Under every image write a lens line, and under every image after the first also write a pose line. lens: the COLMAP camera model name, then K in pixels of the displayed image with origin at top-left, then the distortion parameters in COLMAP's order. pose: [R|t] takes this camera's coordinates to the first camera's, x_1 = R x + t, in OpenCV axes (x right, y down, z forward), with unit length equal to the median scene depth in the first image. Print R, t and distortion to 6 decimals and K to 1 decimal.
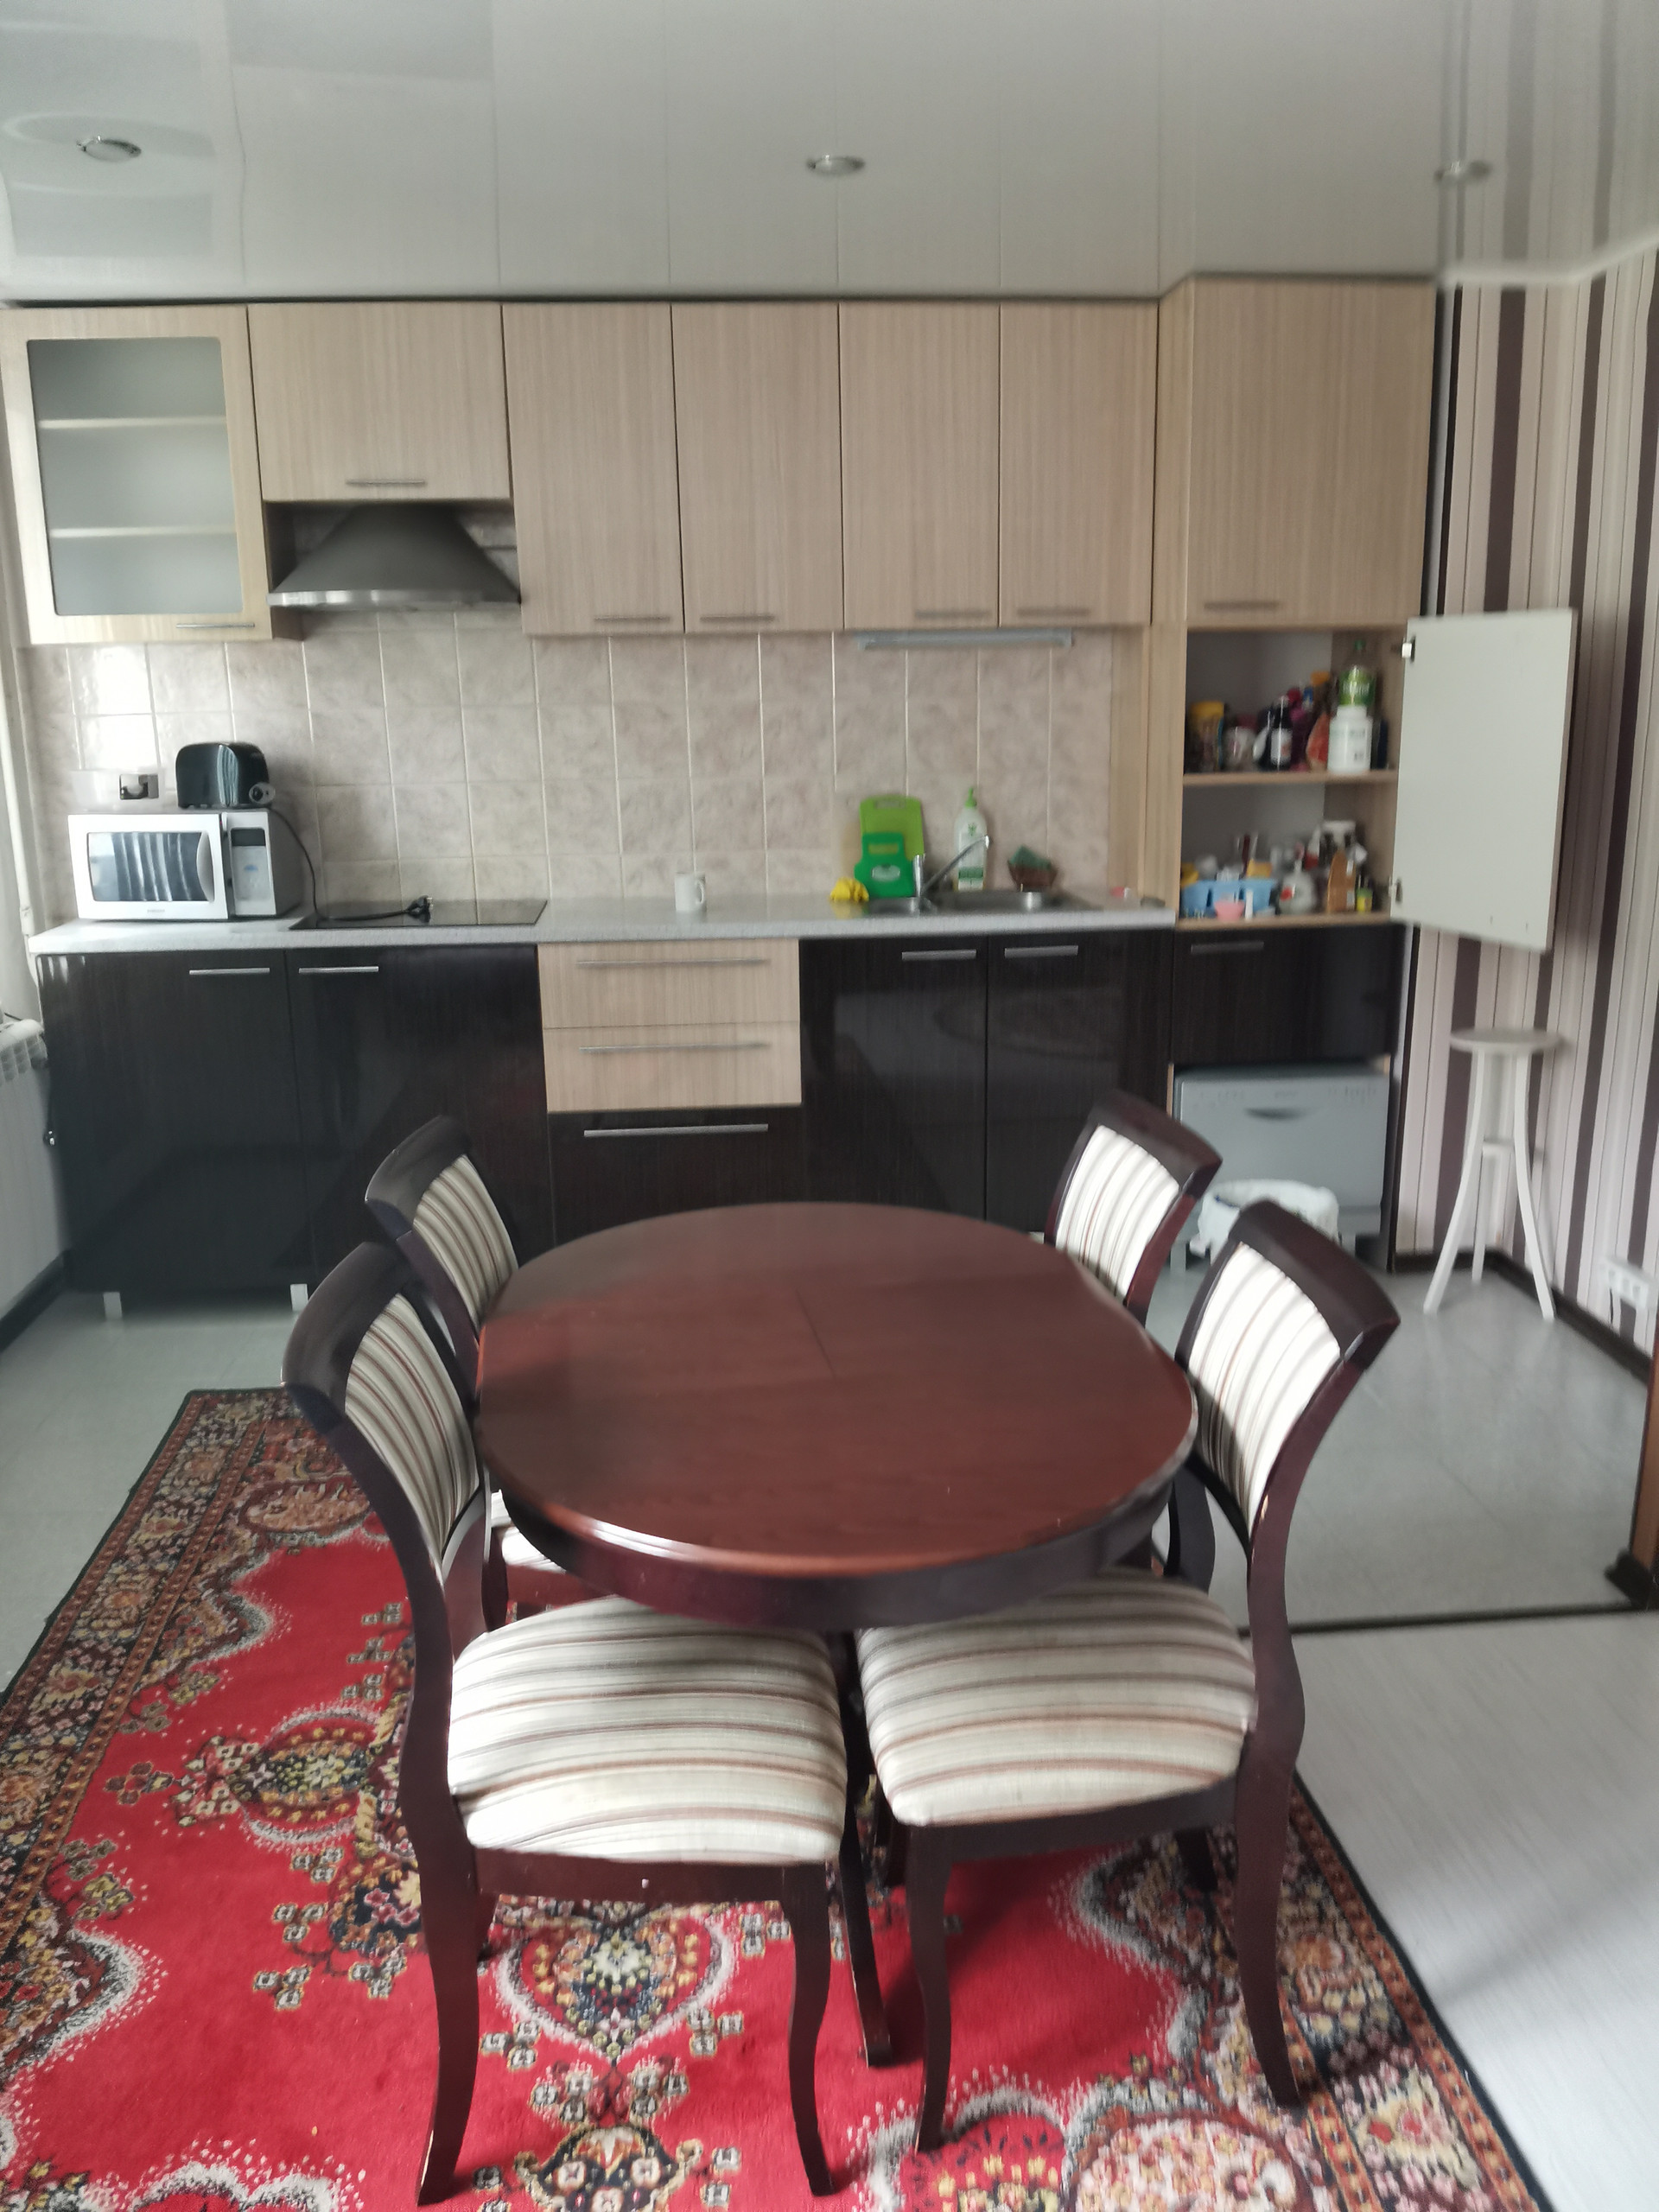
lens RADIAL K [[1665.5, 0, 834.5], [0, 1665.5, 1103.6], [0, 0, 1]] dist [0.015968, -0.076335]
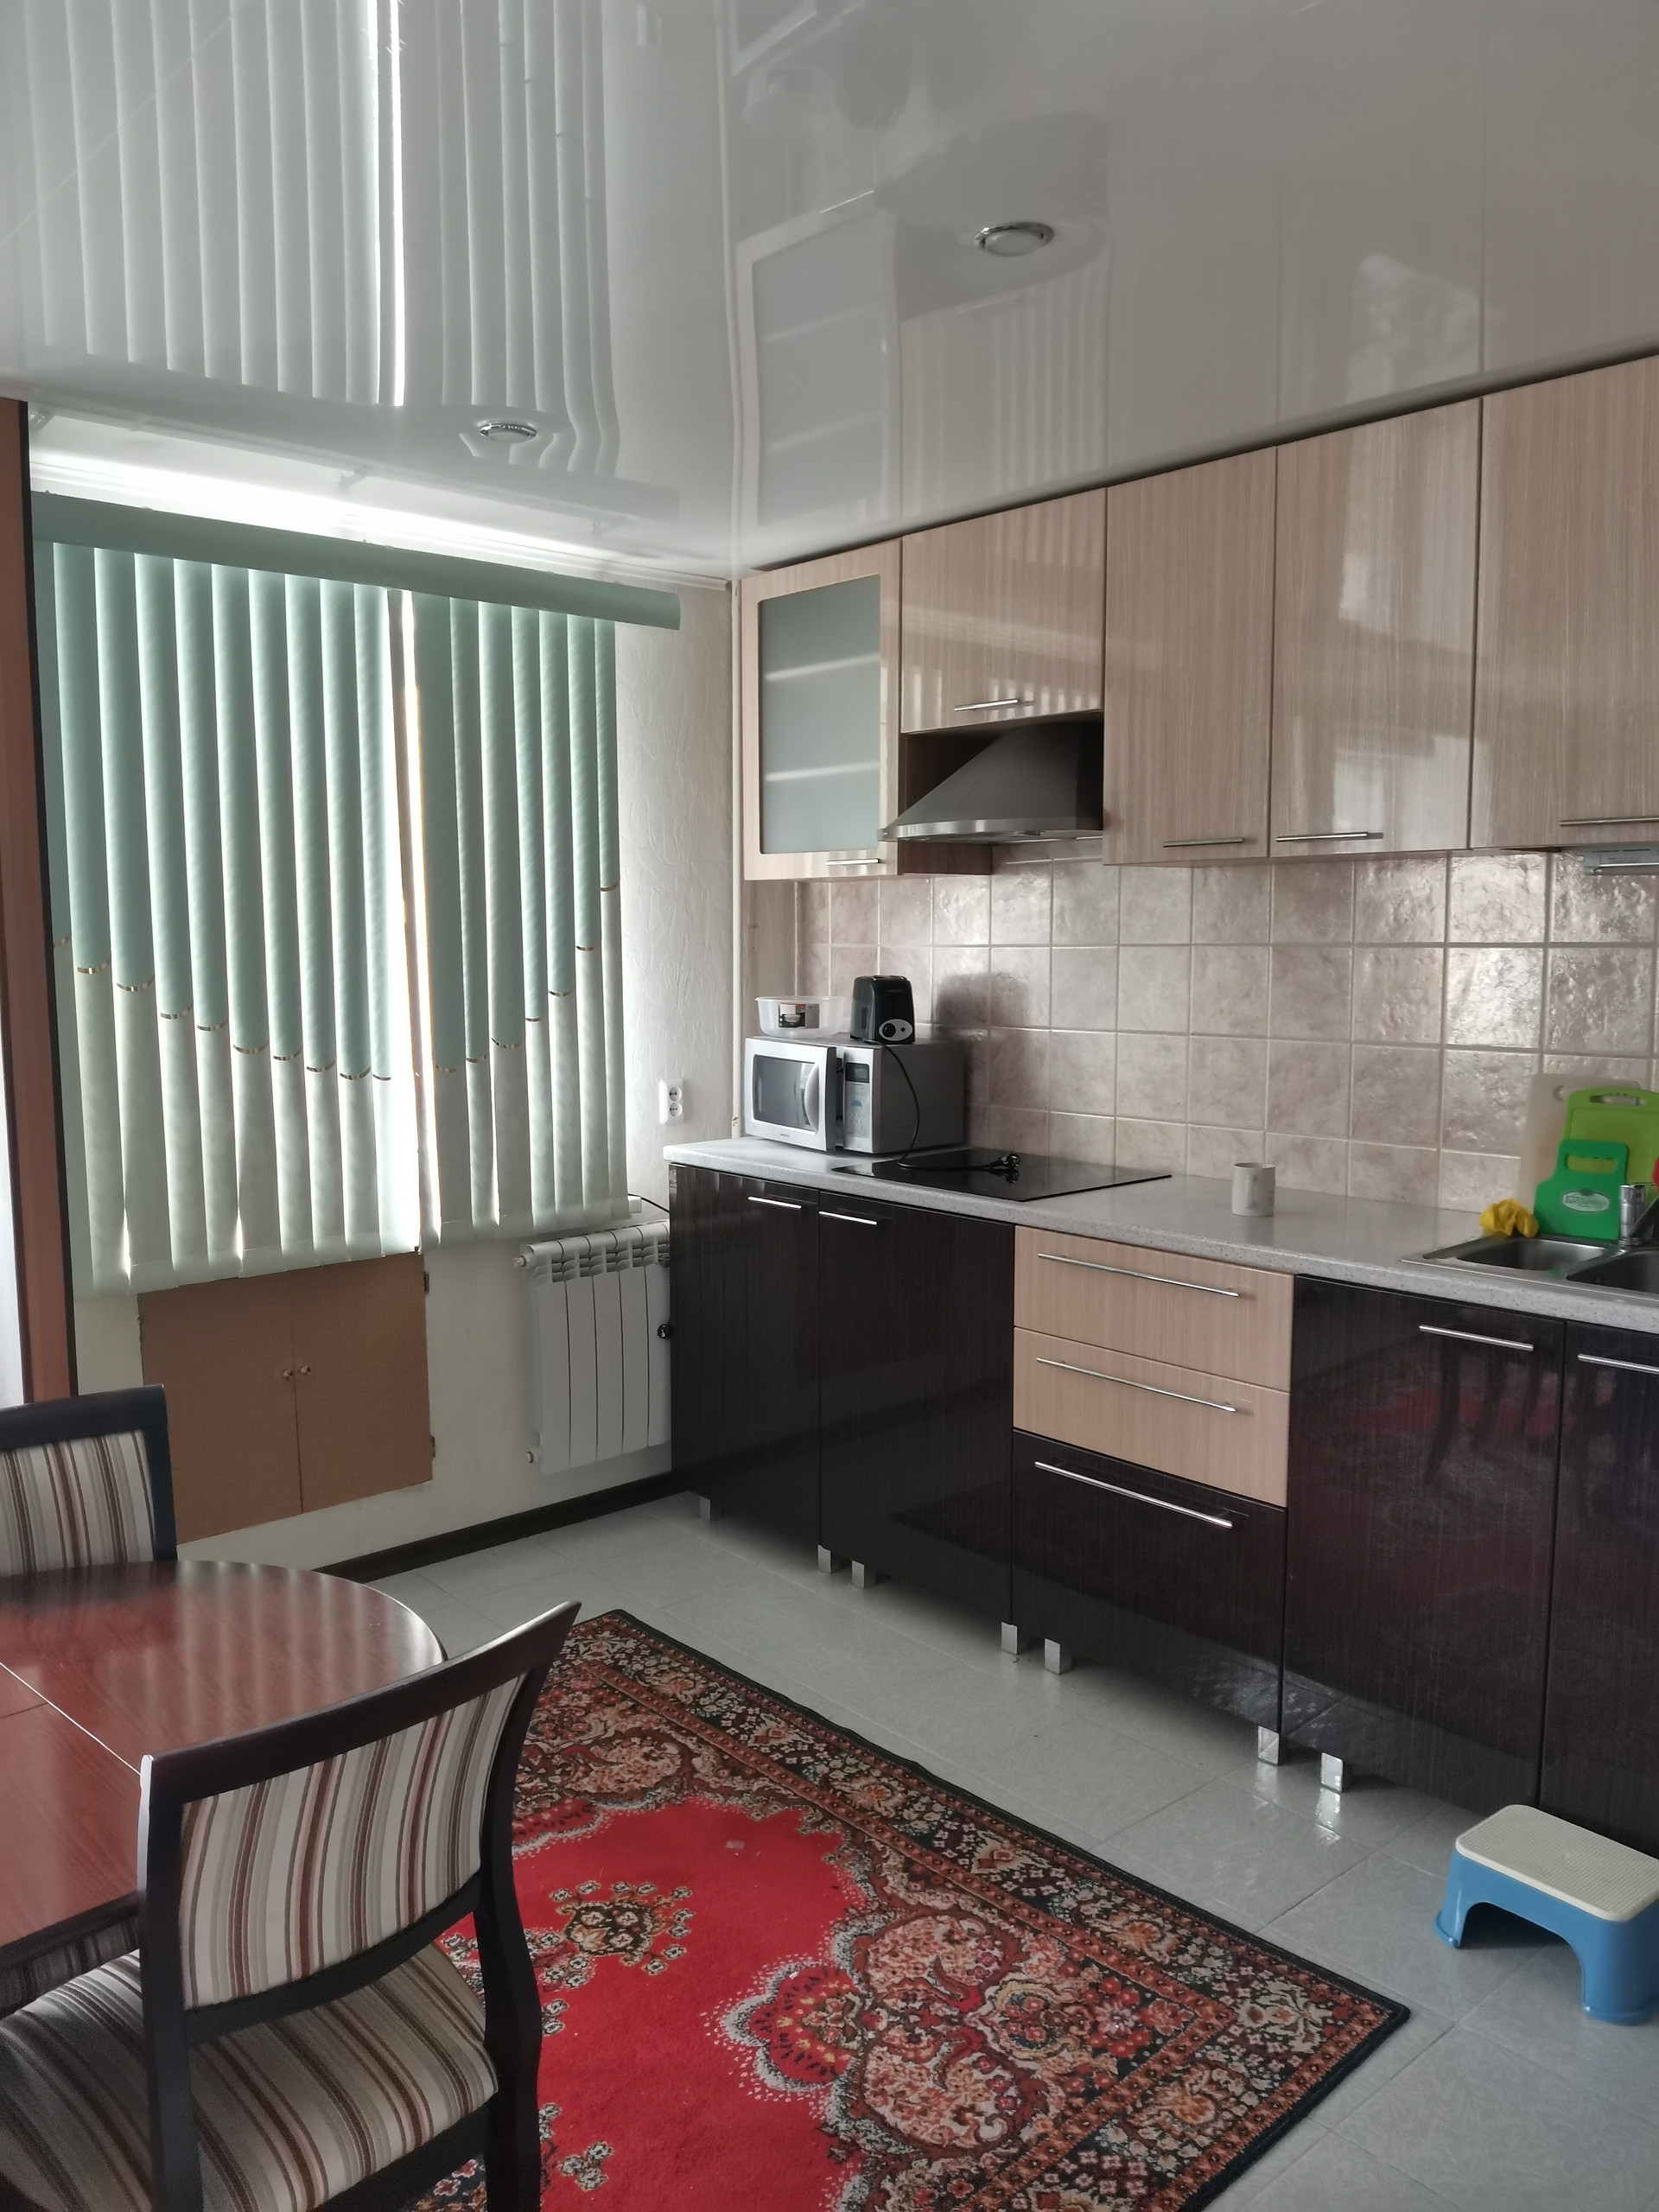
lens RADIAL K [[1665.5, 0, 771.9], [0, 1665.5, 1127.3], [0, 0, 1]] dist [0.015968, -0.076335]
pose [[0.601080, 0.107518, -0.791924, 0.391308], [-0.189809, 0.981762, -0.010775, -0.107914], [0.776322, 0.156791, 0.610525, 0.370374]]
